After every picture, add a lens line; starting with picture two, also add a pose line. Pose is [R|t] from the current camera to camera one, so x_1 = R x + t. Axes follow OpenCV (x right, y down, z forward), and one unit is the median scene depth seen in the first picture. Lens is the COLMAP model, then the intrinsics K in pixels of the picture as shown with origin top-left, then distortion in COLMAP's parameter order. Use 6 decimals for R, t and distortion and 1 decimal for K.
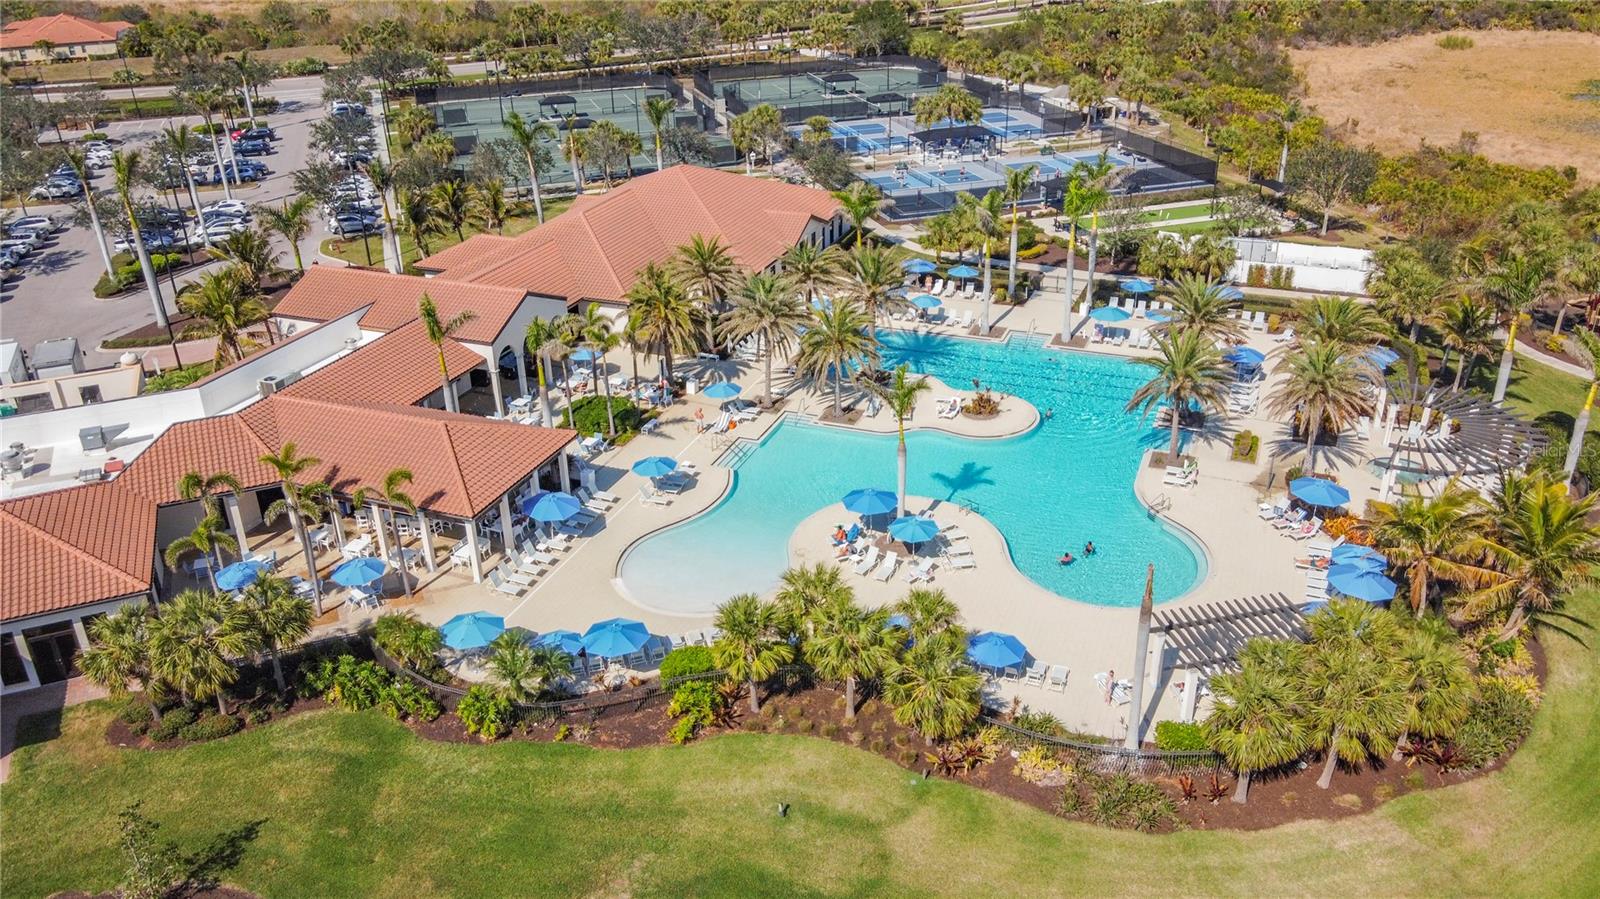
lens RADIAL K [[1237.2, 0, 800.0], [0, 1237.2, 449.5], [0, 0, 1]] dist [-0.001747, 0.022429]
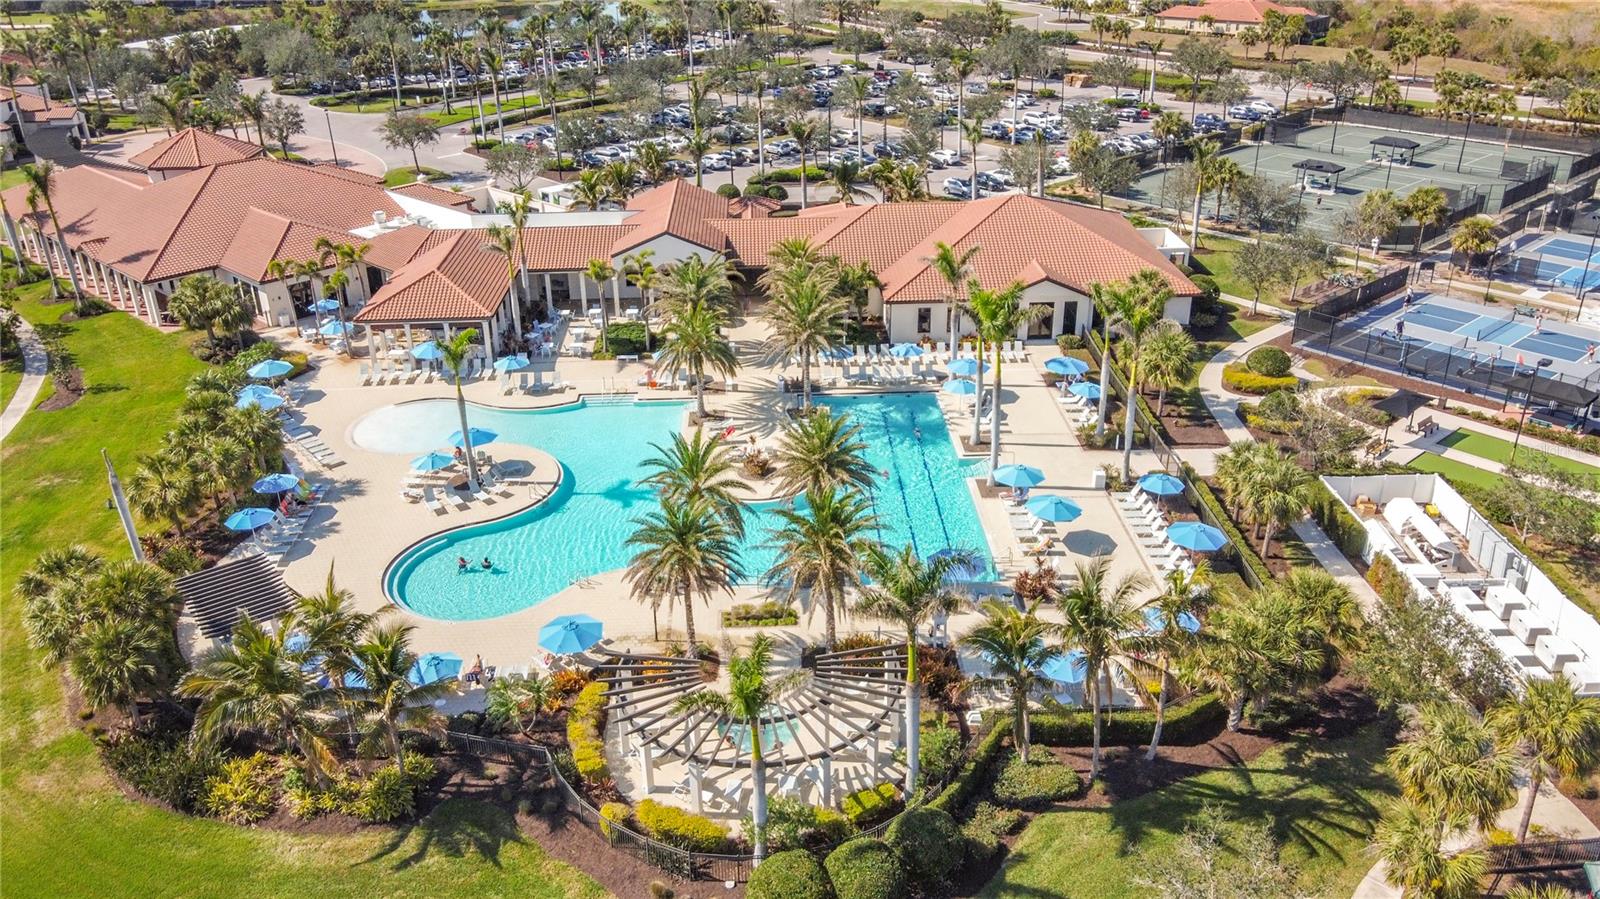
lens RADIAL K [[1237.2, 0, 800.0], [0, 1237.2, 449.5], [0, 0, 1]] dist [-0.001747, 0.022429]
pose [[0.404086, 0.409736, -0.817821, 0.617677], [-0.401039, 0.882914, 0.244194, -0.193777], [0.822121, 0.229302, 0.521093, 0.353127]]
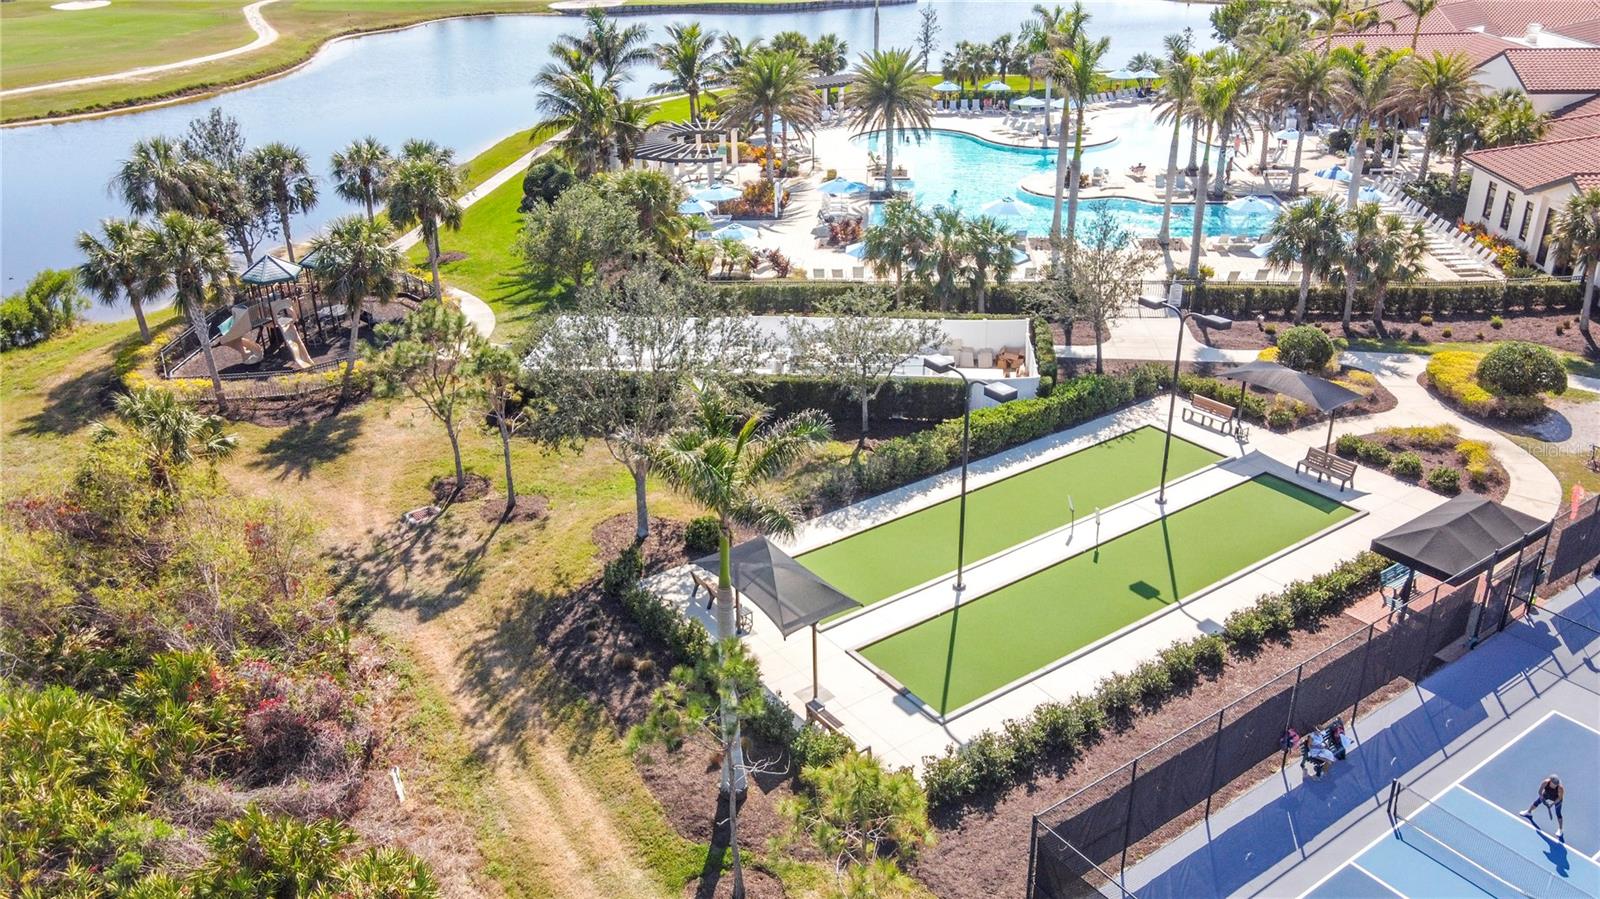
lens RADIAL K [[1237.2, 0, 800.0], [0, 1237.2, 449.5], [0, 0, 1]] dist [-0.001747, 0.022429]
pose [[-0.955259, 0.159989, -0.248763, 0.432972], [-0.094537, 0.631791, 0.769352, -0.439335], [0.280254, 0.758448, -0.588399, 1.139837]]
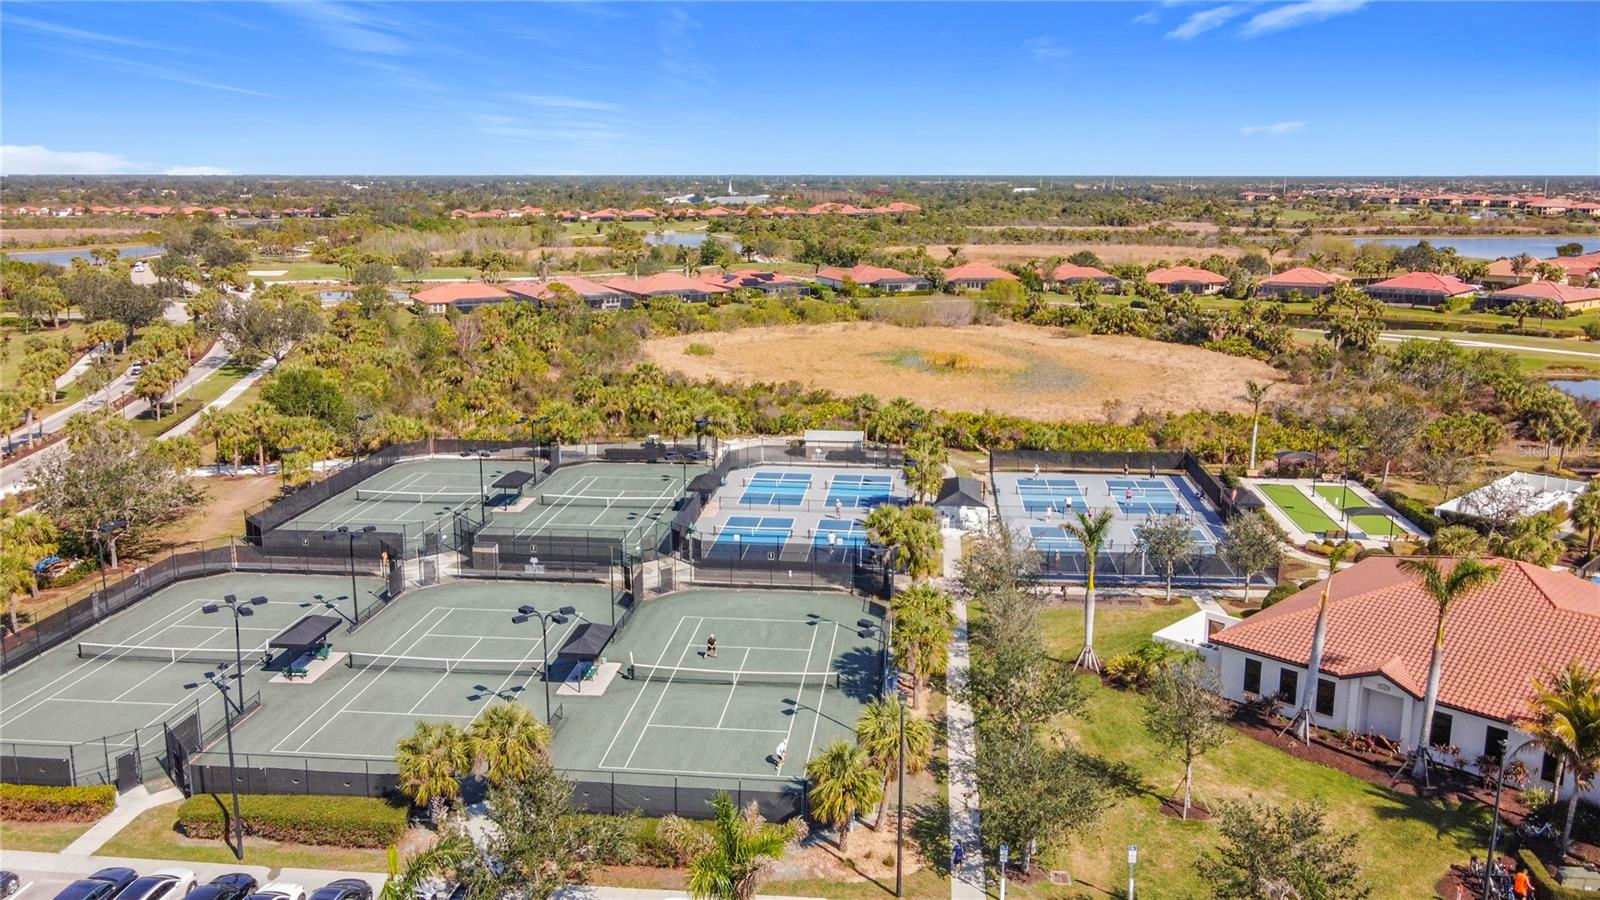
lens RADIAL K [[1277.7, 0, 800.0], [0, 1277.7, 450.0], [0, 0, 1]] dist [0.003780, 0.012229]
pose [[0.407794, -0.170117, 0.897087, -0.760037], [0.391187, 0.920305, -0.003304, -0.378178], [-0.825032, 0.352276, 0.441842, 0.869058]]
